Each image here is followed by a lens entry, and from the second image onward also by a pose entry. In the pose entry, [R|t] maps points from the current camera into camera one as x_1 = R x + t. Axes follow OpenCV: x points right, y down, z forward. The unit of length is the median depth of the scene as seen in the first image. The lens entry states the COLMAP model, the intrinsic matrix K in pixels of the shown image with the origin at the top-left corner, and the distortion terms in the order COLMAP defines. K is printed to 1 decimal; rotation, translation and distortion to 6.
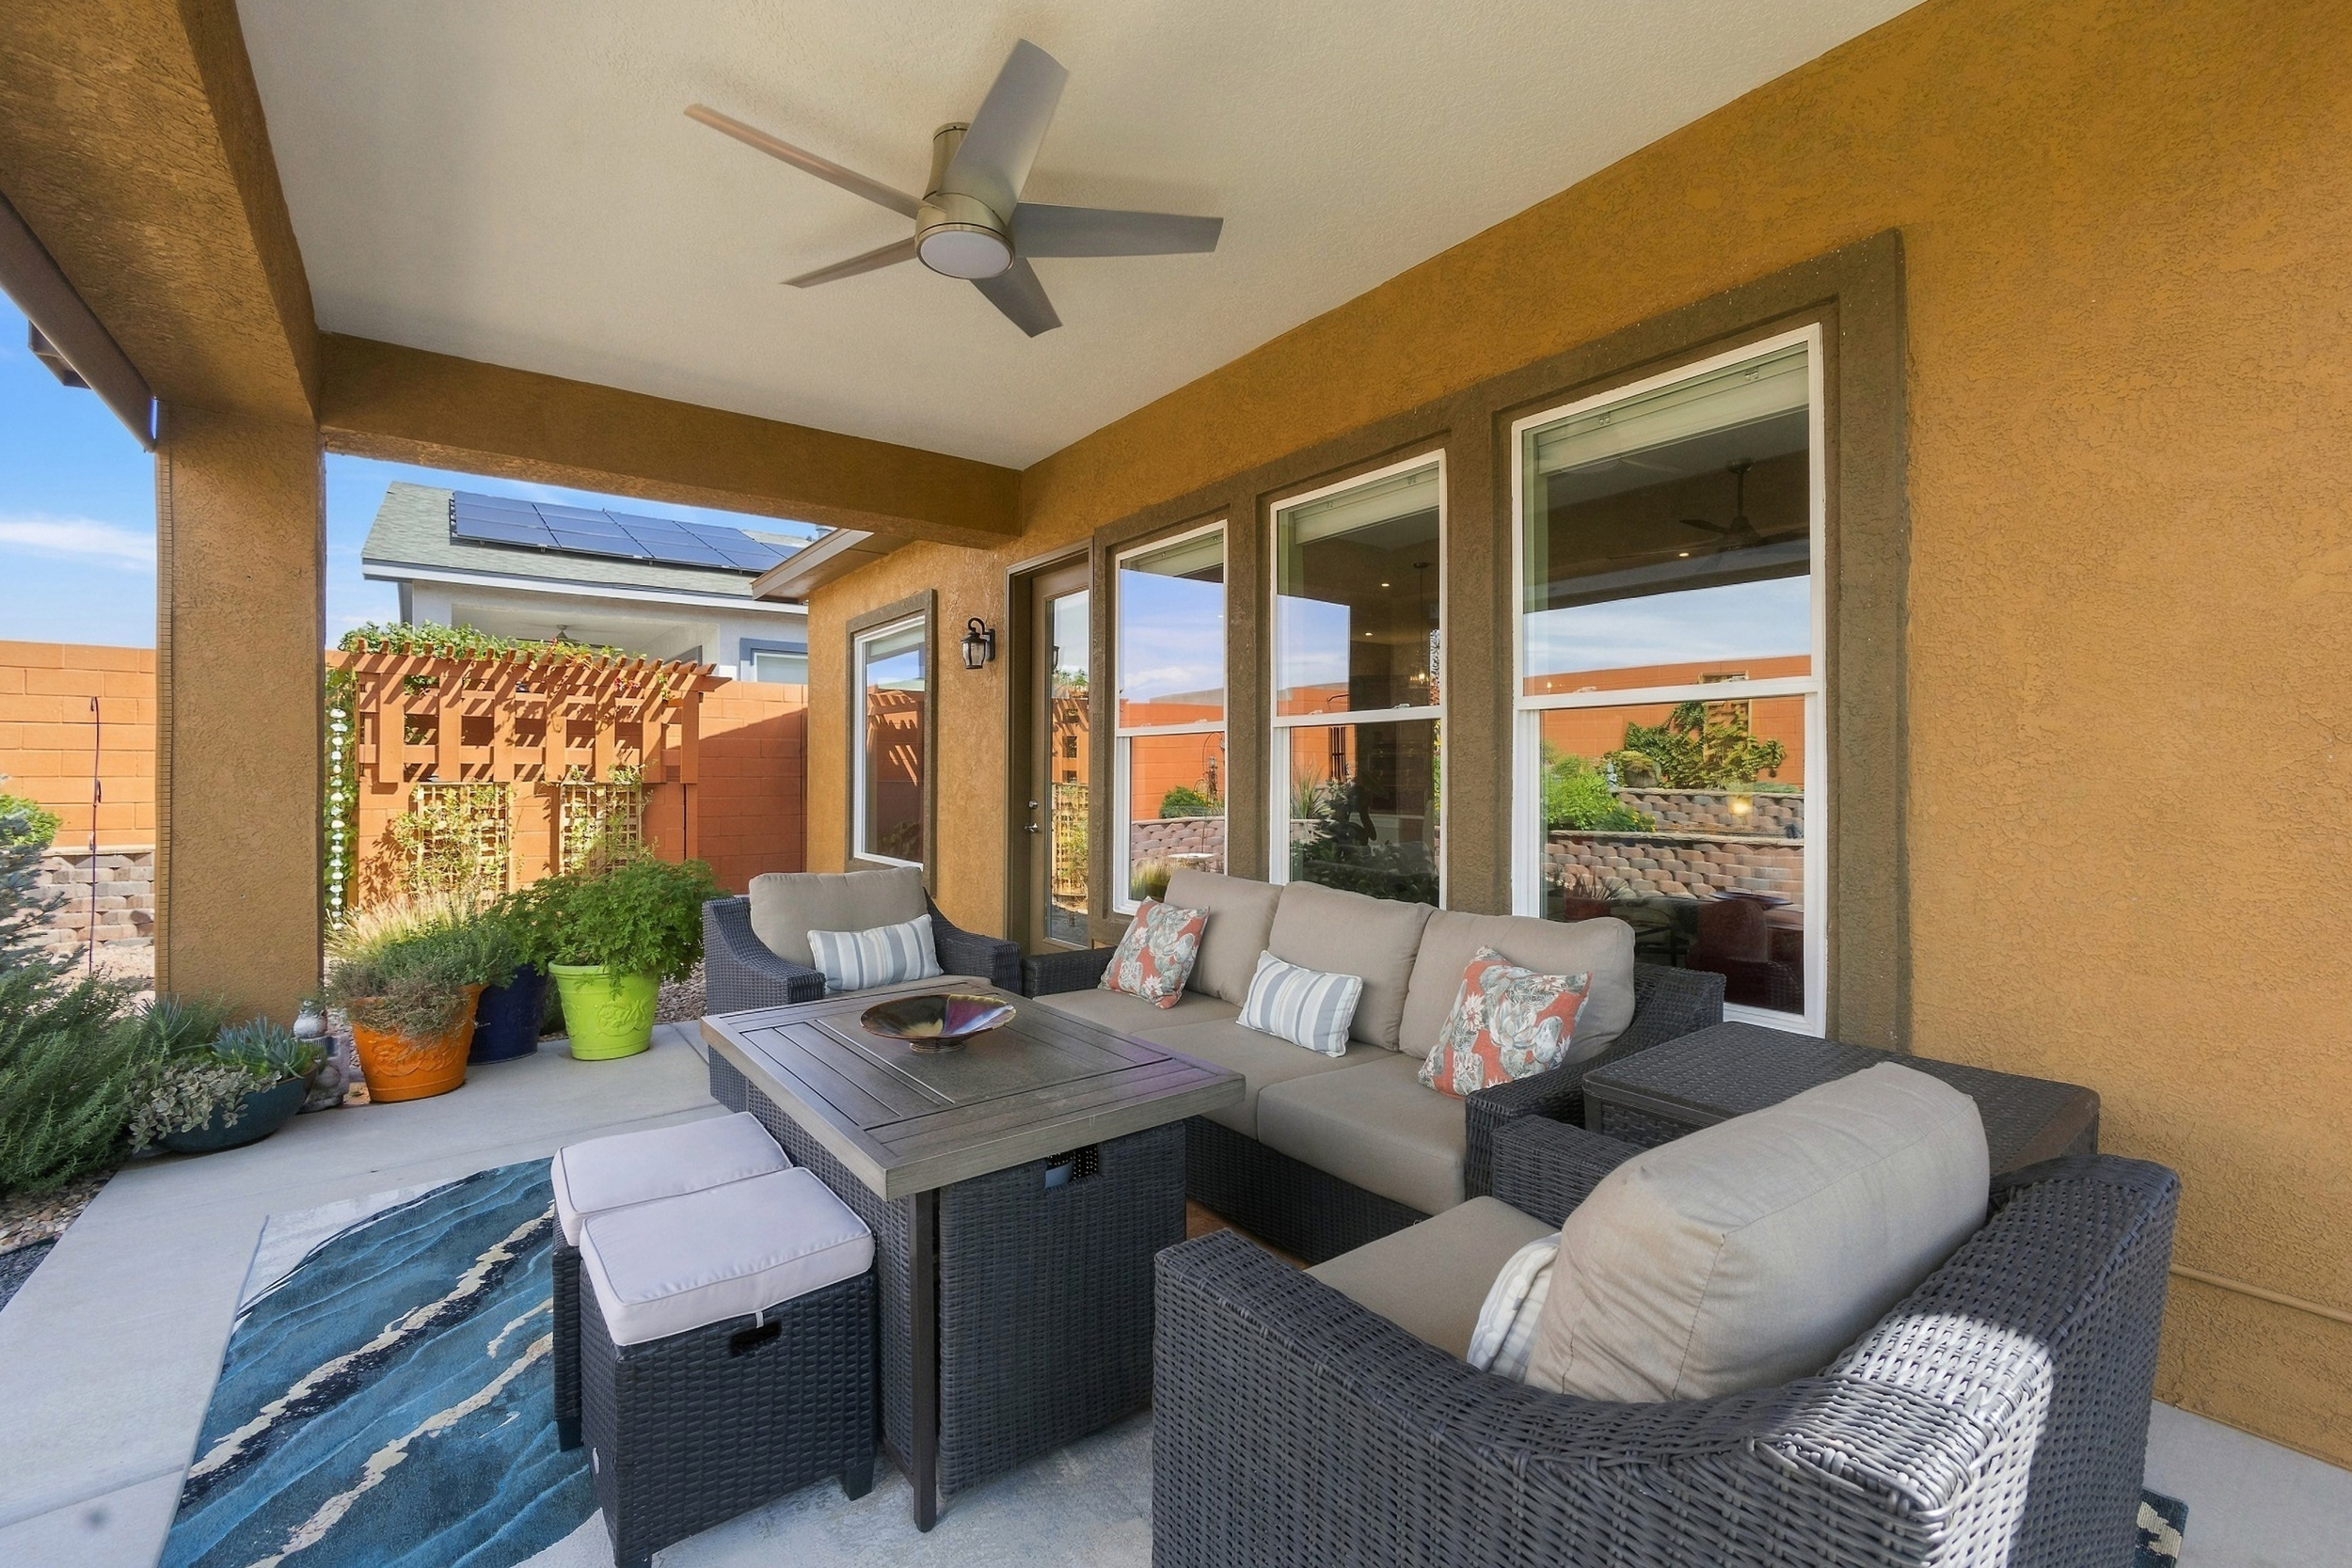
lens RADIAL K [[996.0, 0, 1172.3], [0, 996.0, 773.8], [0, 0, 1]] dist [0.000956, 0.000021]
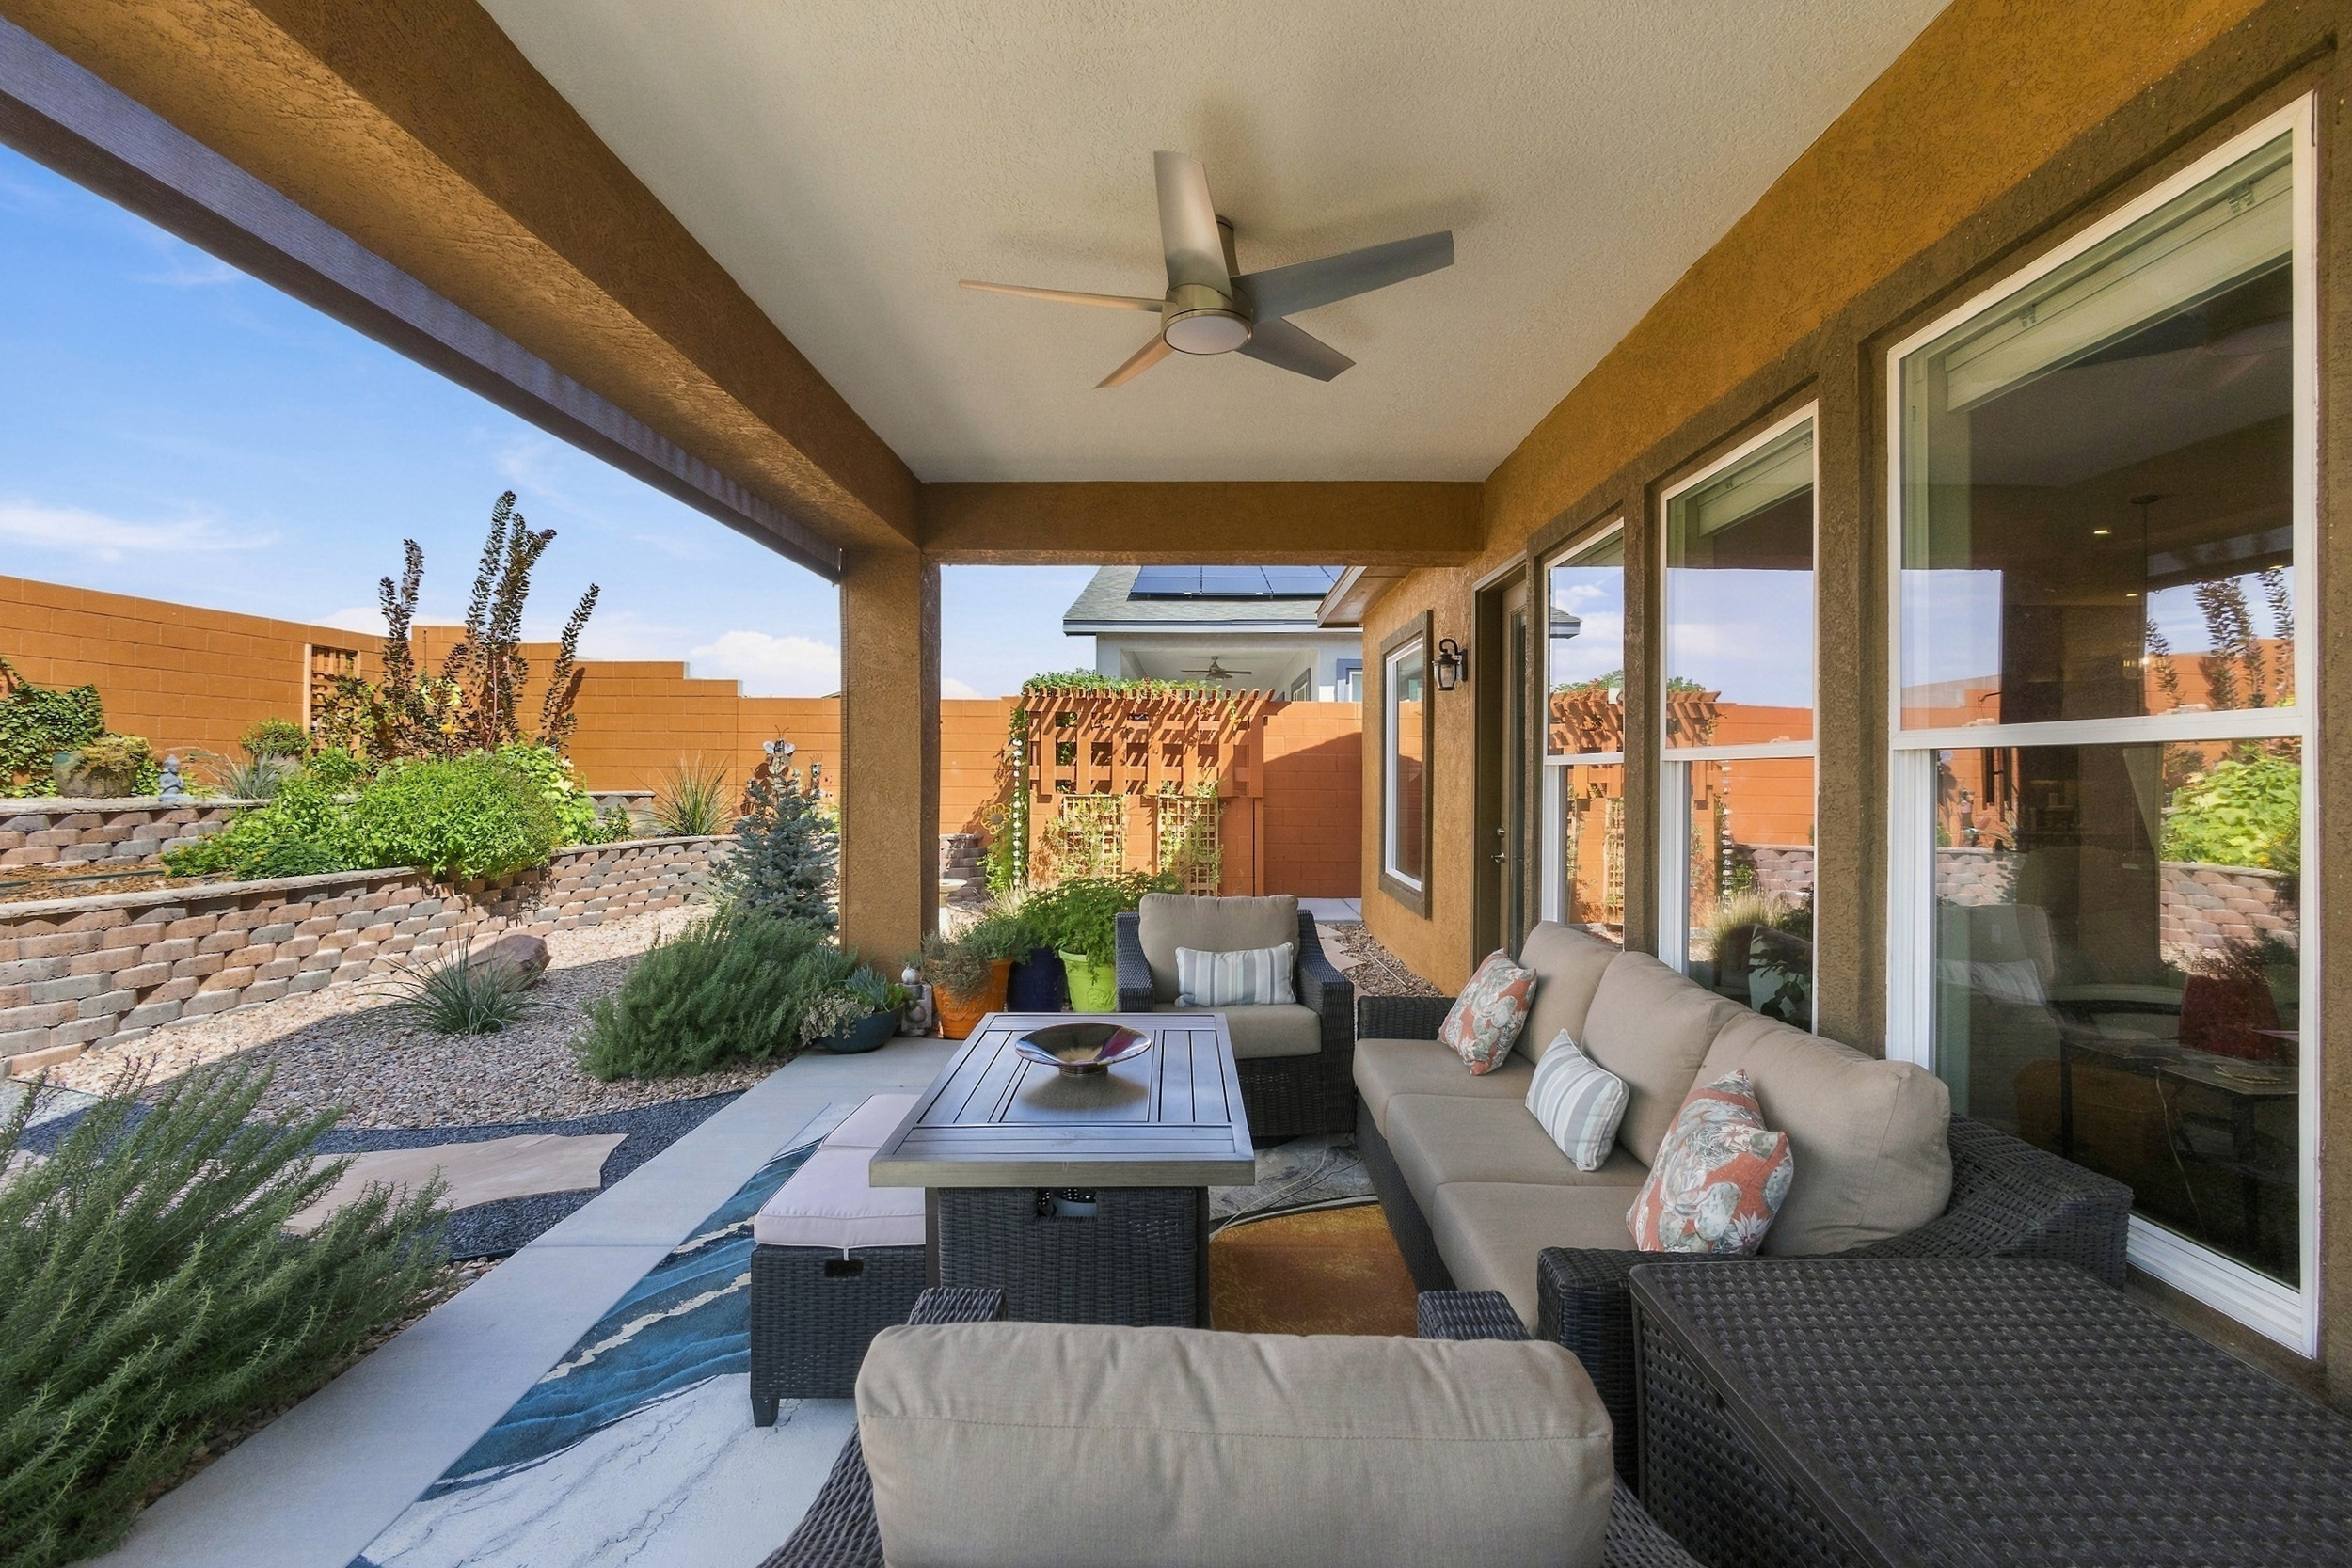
lens RADIAL K [[1009.8, 0, 1179.2], [0, 1009.8, 773.7], [0, 0, 1]] dist [0.000194, -0.000221]
pose [[0.793695, 0.003770, -0.608304, 0.194850], [-0.004847, 0.999988, -0.000127, -0.022768], [0.608297, 0.003049, 0.793704, 0.056434]]
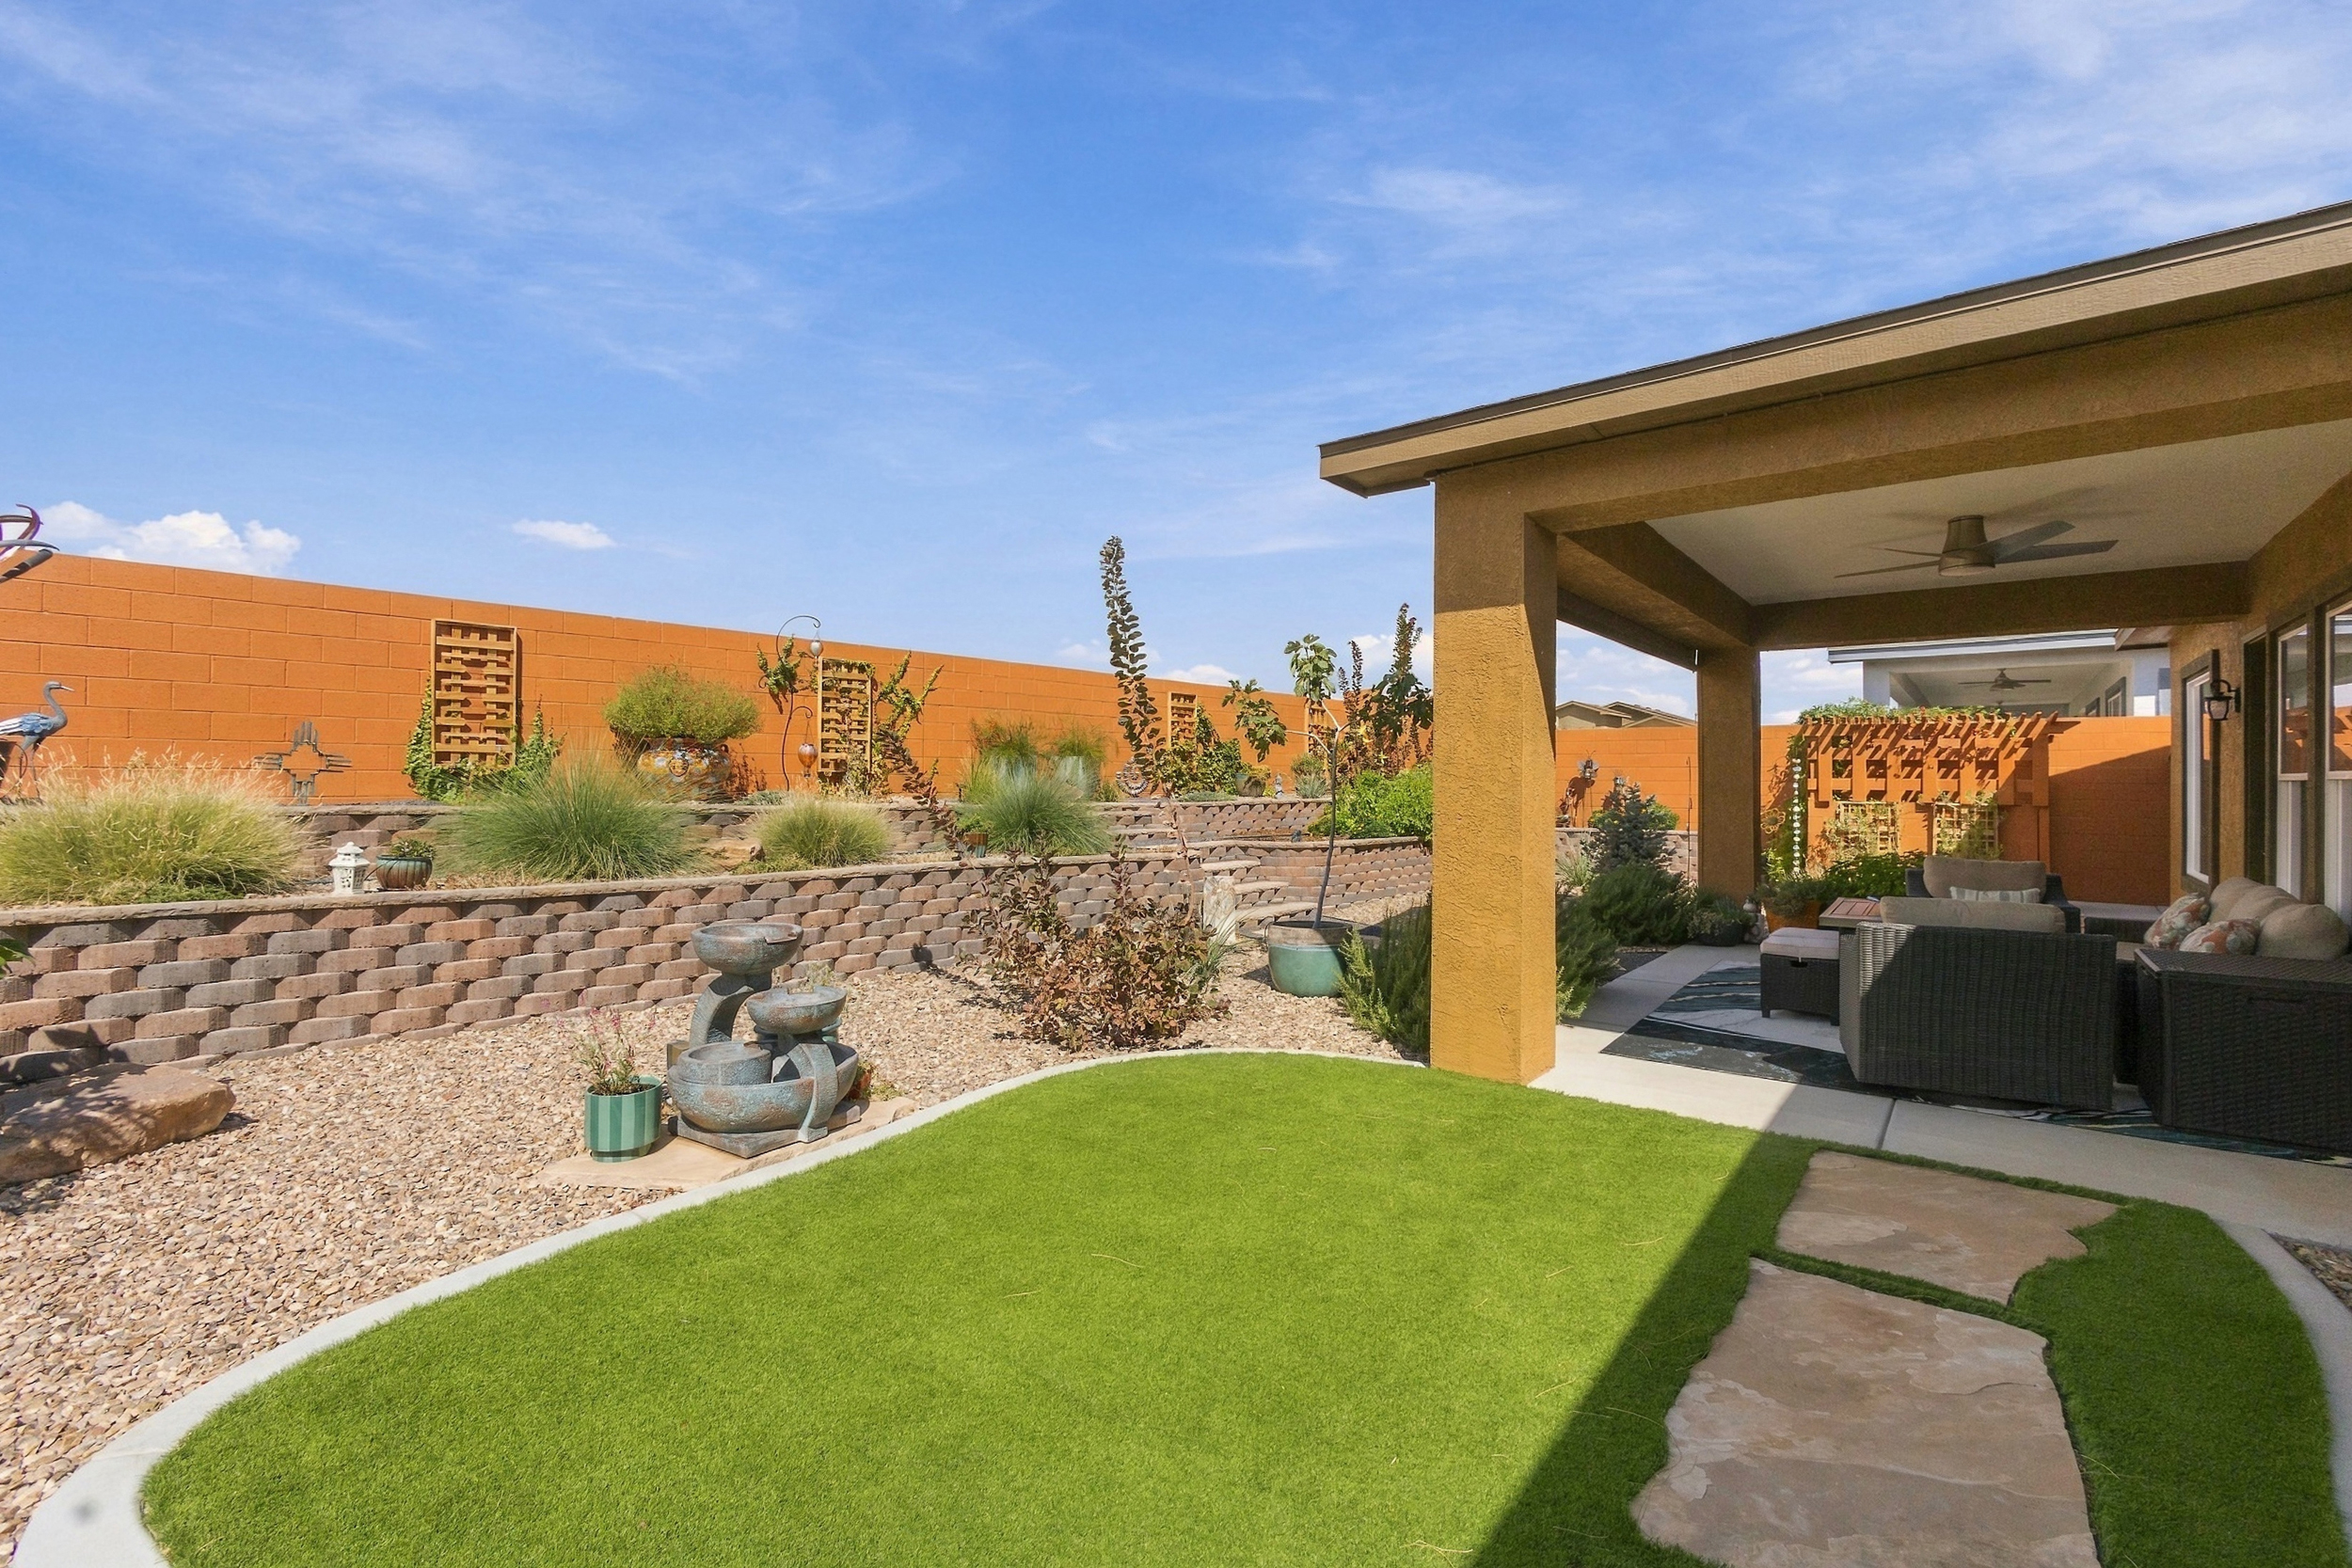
lens RADIAL K [[1009.8, 0, 1179.2], [0, 1009.8, 773.7], [0, 0, 1]] dist [0.000194, -0.000221]
pose [[0.254698, -0.005301, -0.967006, 0.682096], [-0.004214, 0.999969, -0.006592, -0.025635], [0.967011, 0.005754, 0.254668, -0.563902]]
